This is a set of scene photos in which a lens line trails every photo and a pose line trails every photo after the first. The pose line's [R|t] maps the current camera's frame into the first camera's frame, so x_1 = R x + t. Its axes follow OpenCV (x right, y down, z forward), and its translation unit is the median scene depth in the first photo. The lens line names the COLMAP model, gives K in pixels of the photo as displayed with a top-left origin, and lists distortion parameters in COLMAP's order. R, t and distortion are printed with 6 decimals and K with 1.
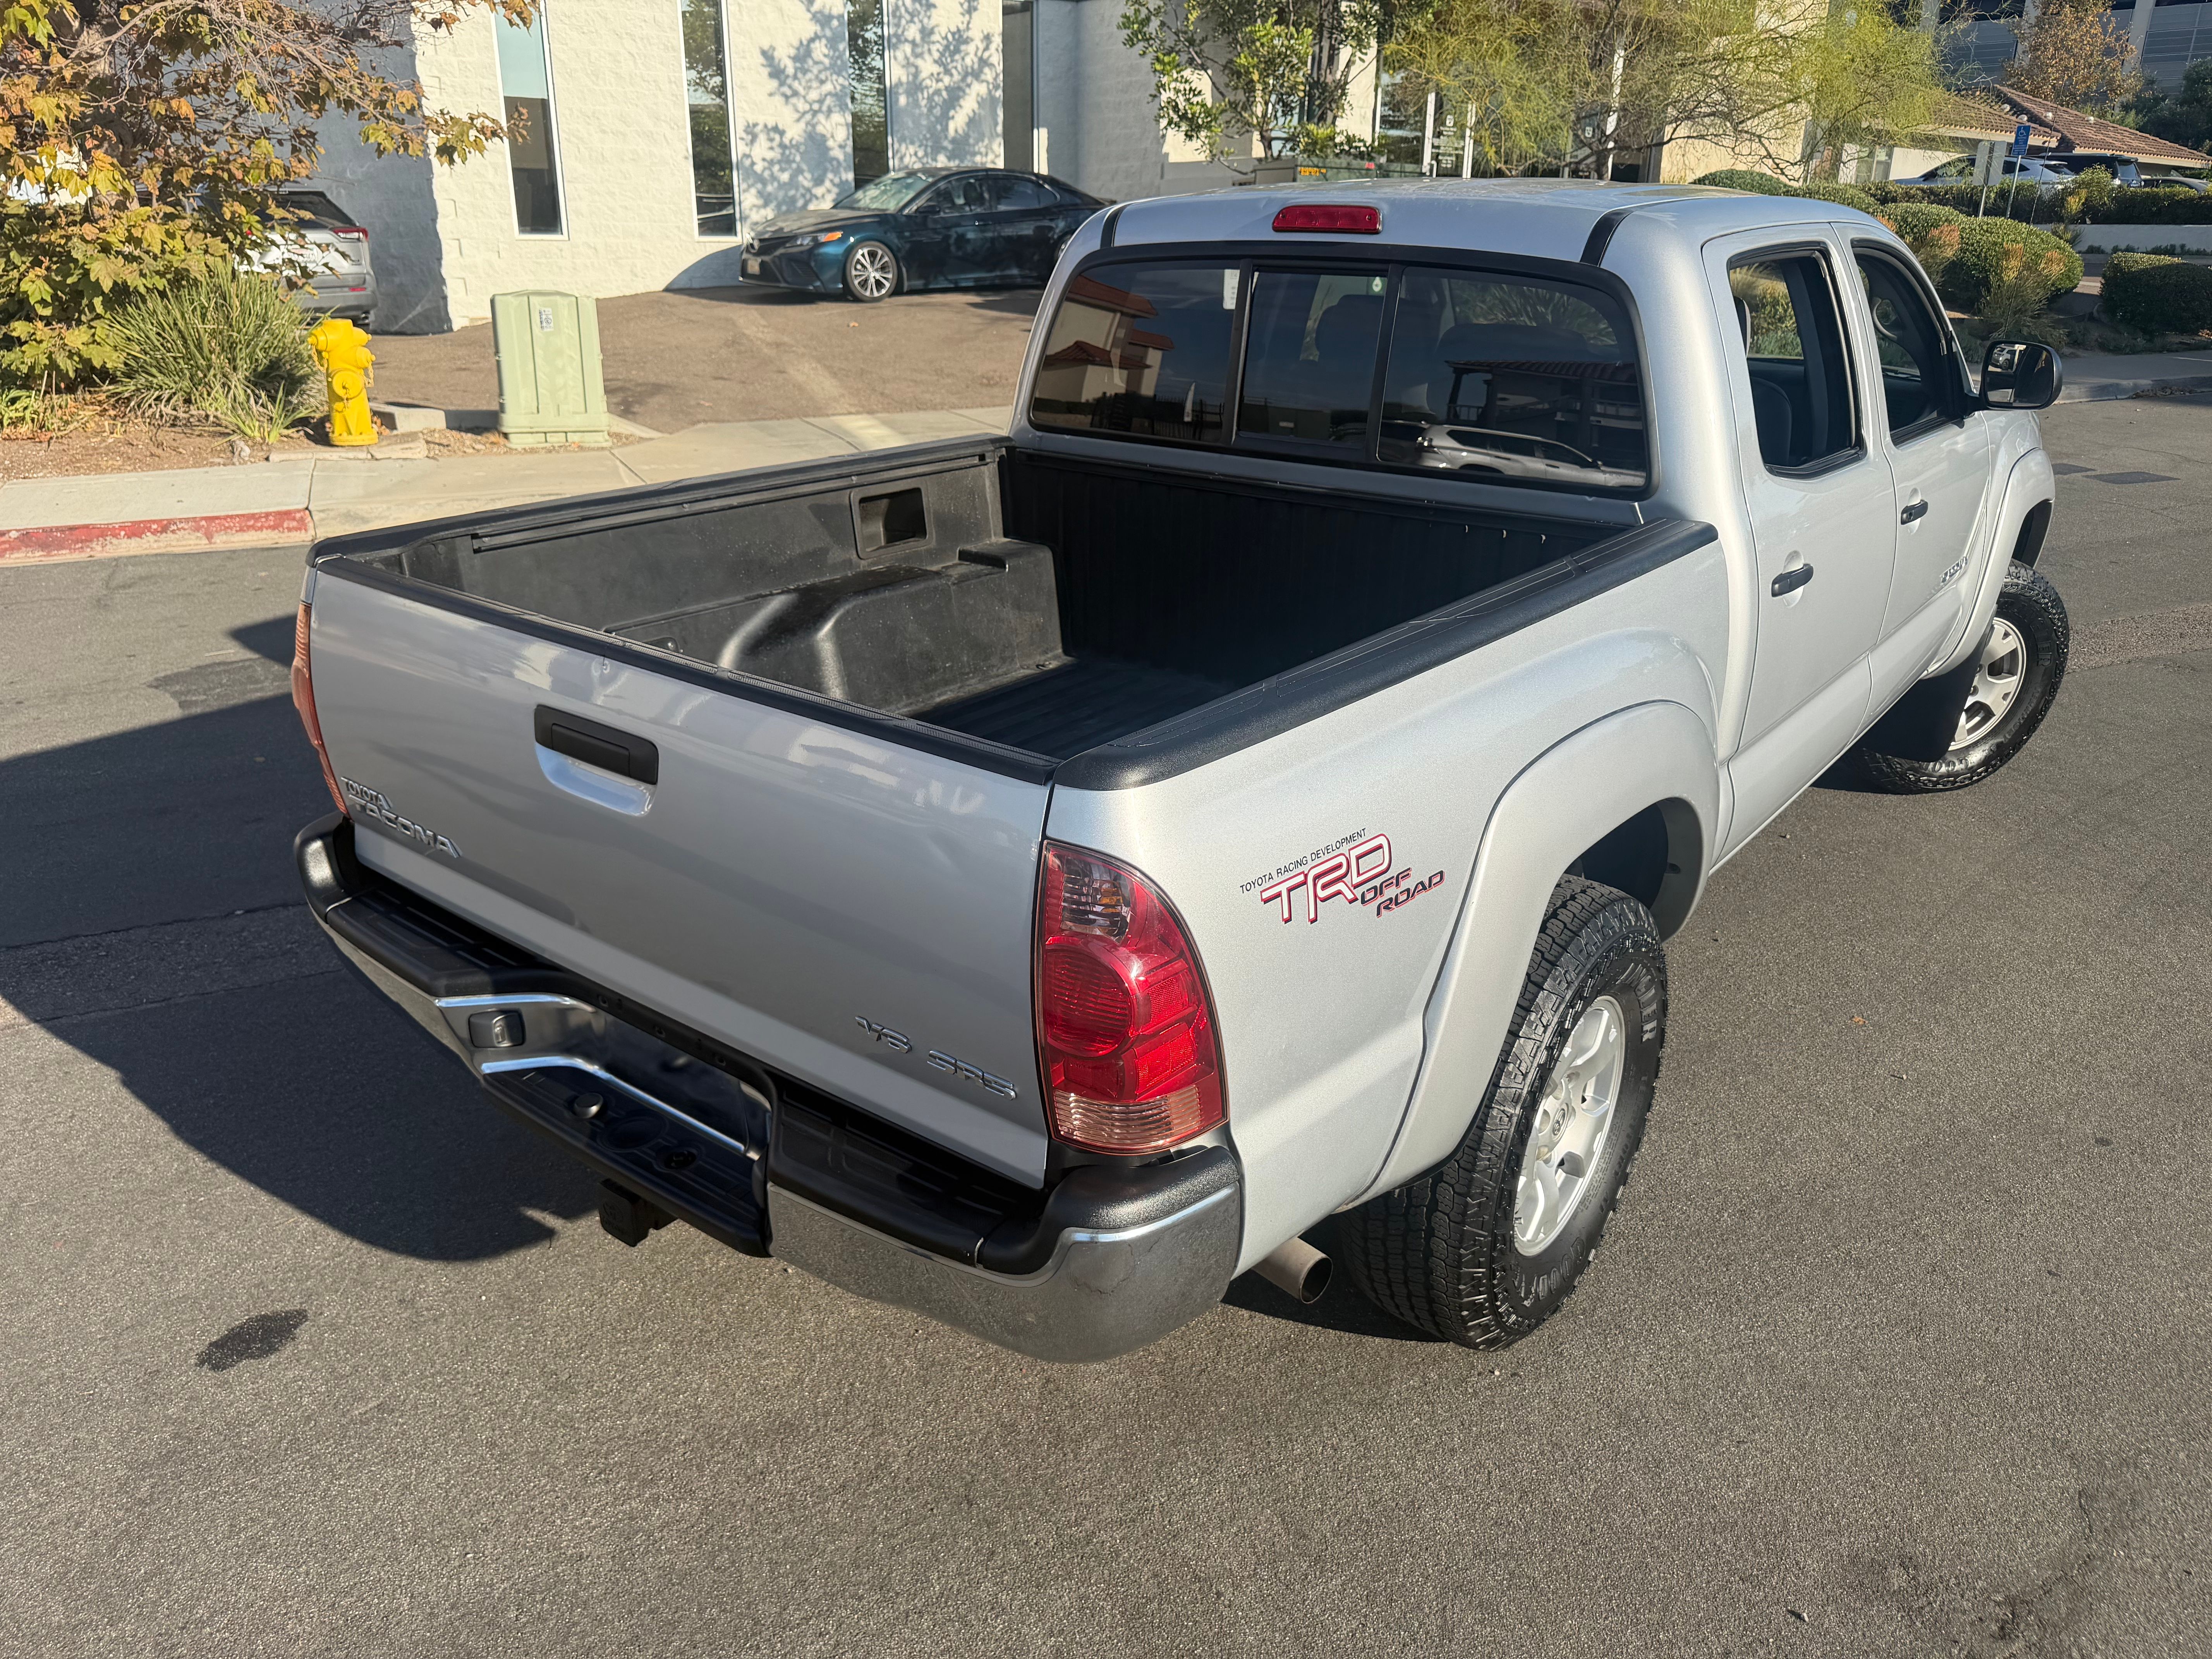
lens RADIAL K [[1600.3, 0, 1105.3], [0, 1600.3, 824.9], [0, 0, 1]] dist [-0.002246, -0.005678]
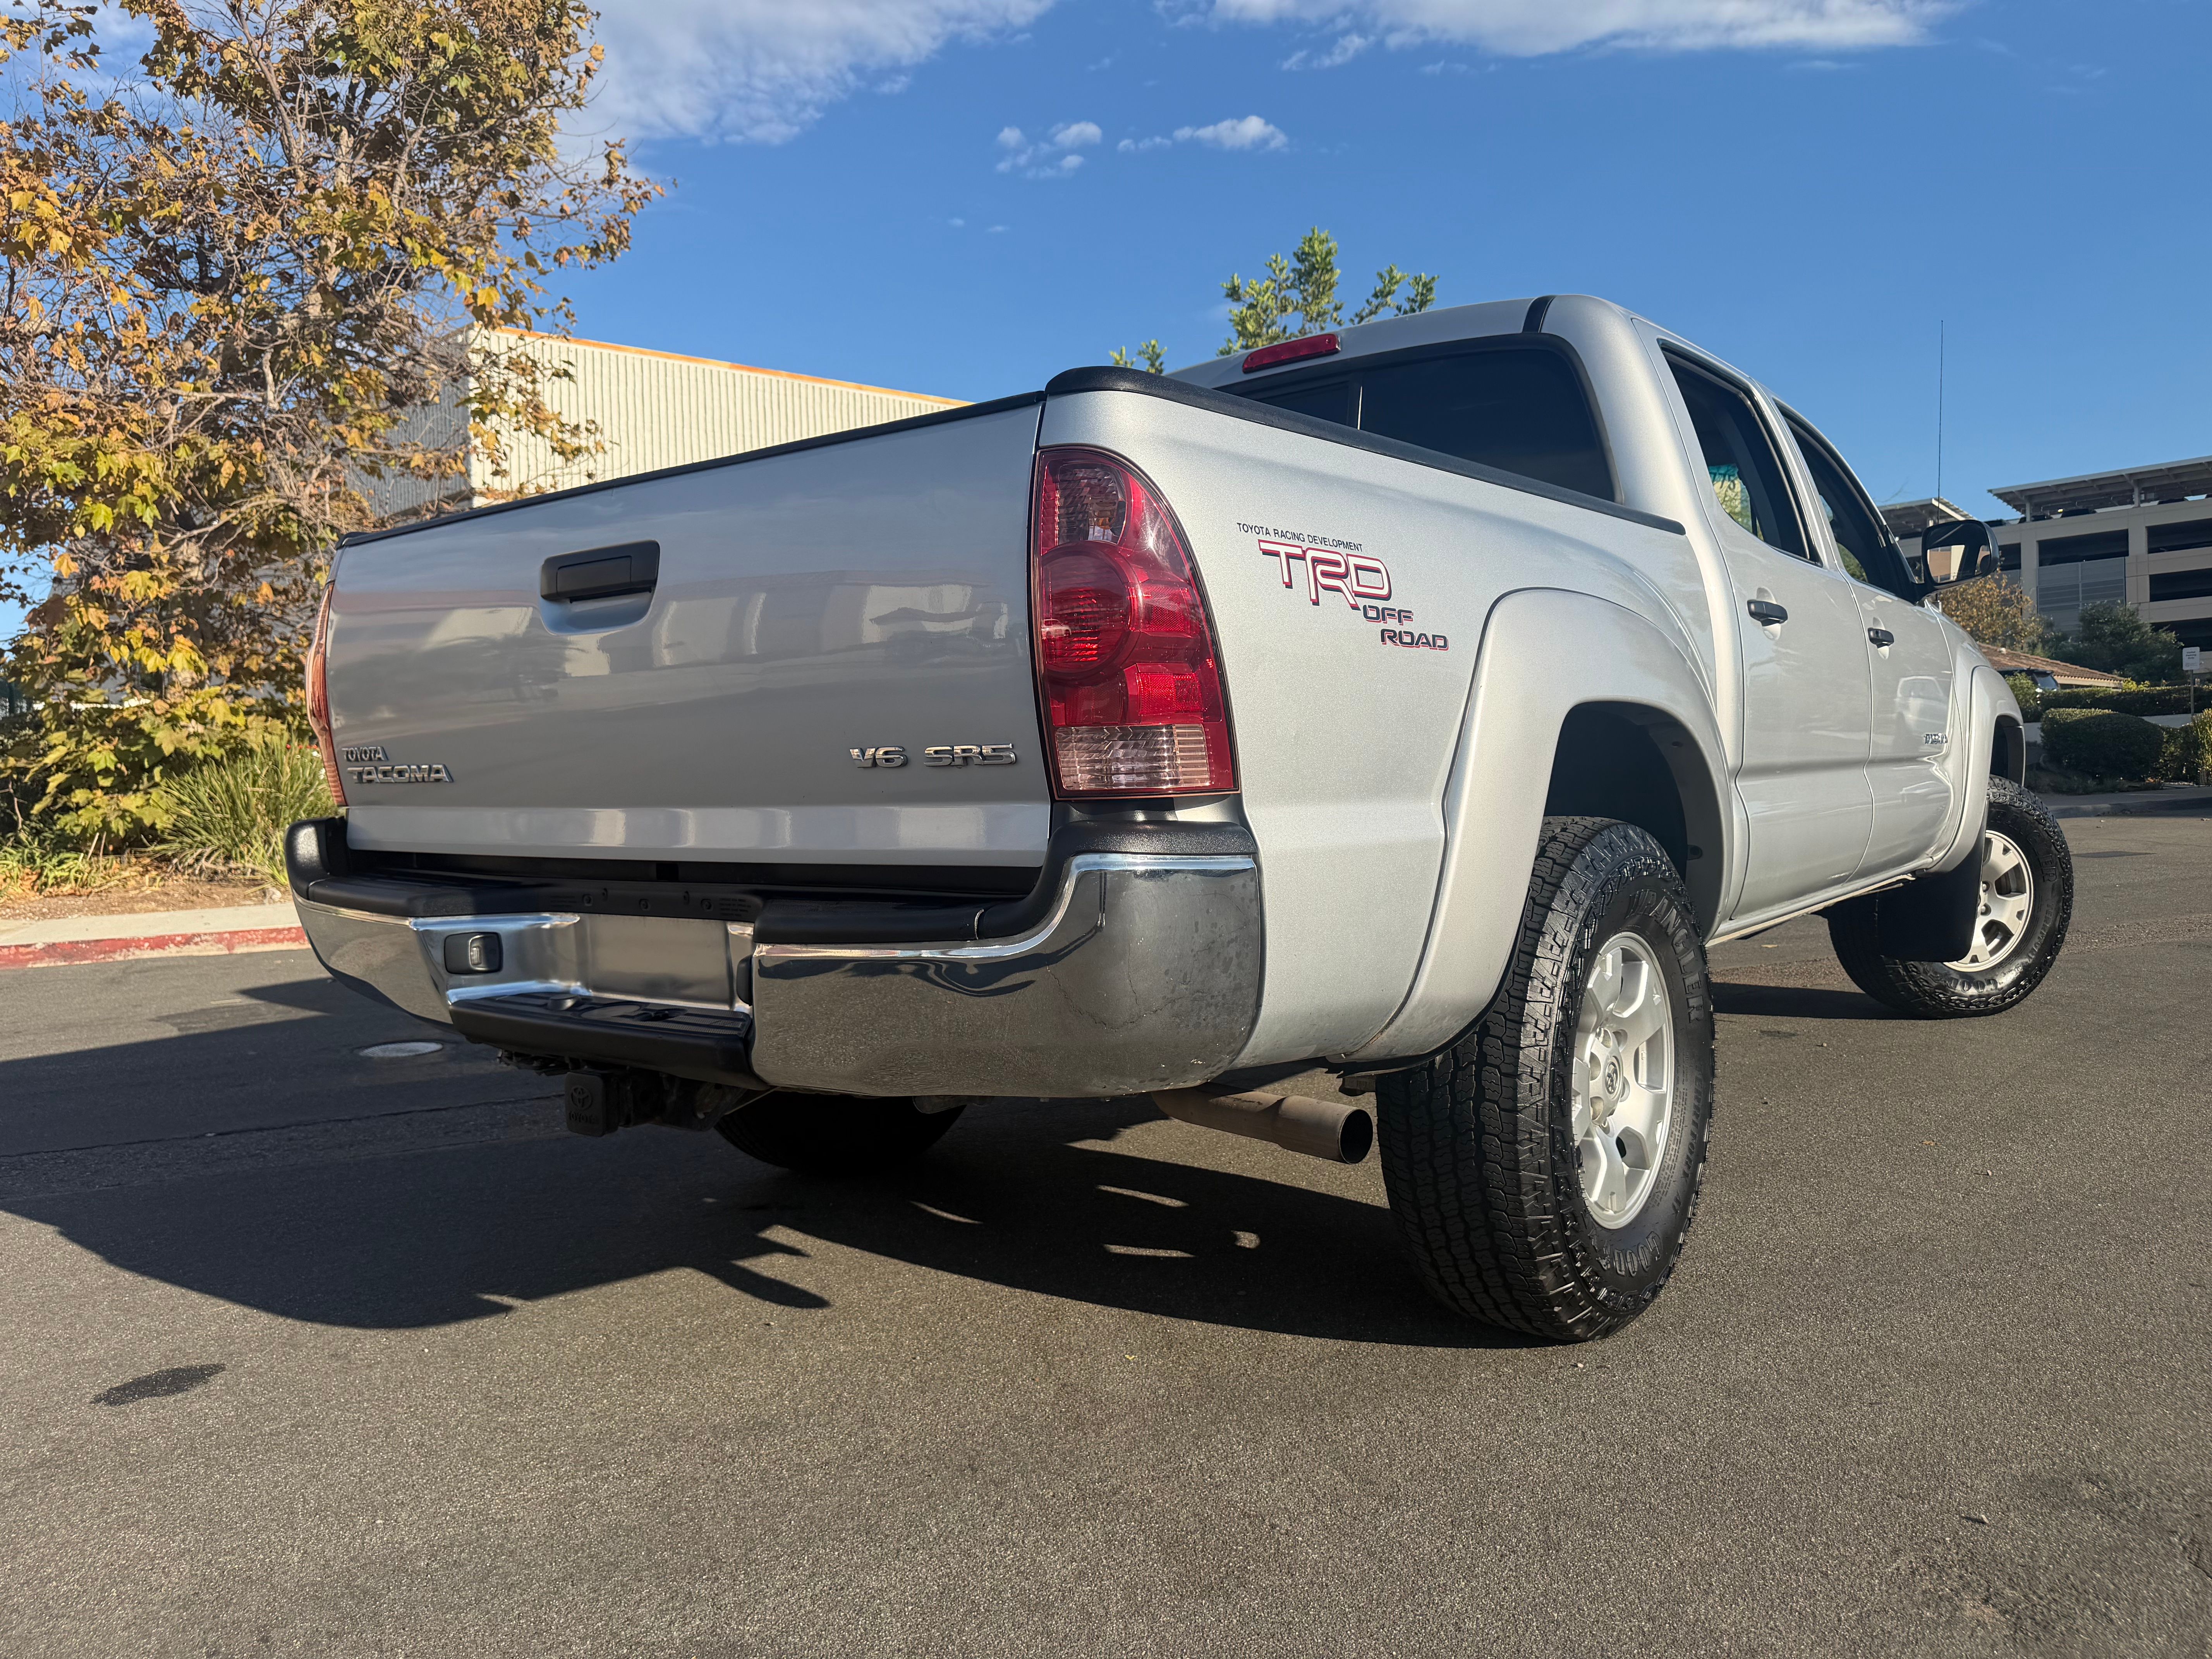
lens RADIAL K [[1599.5, 0, 1098.0], [0, 1599.5, 835.7], [0, 0, 1]] dist [-0.006498, -0.001241]
pose [[0.999350, -0.035823, -0.004043, -0.002933], [0.032399, 0.941655, -0.335017, 0.318871], [0.015808, 0.334668, 0.942203, 0.073328]]
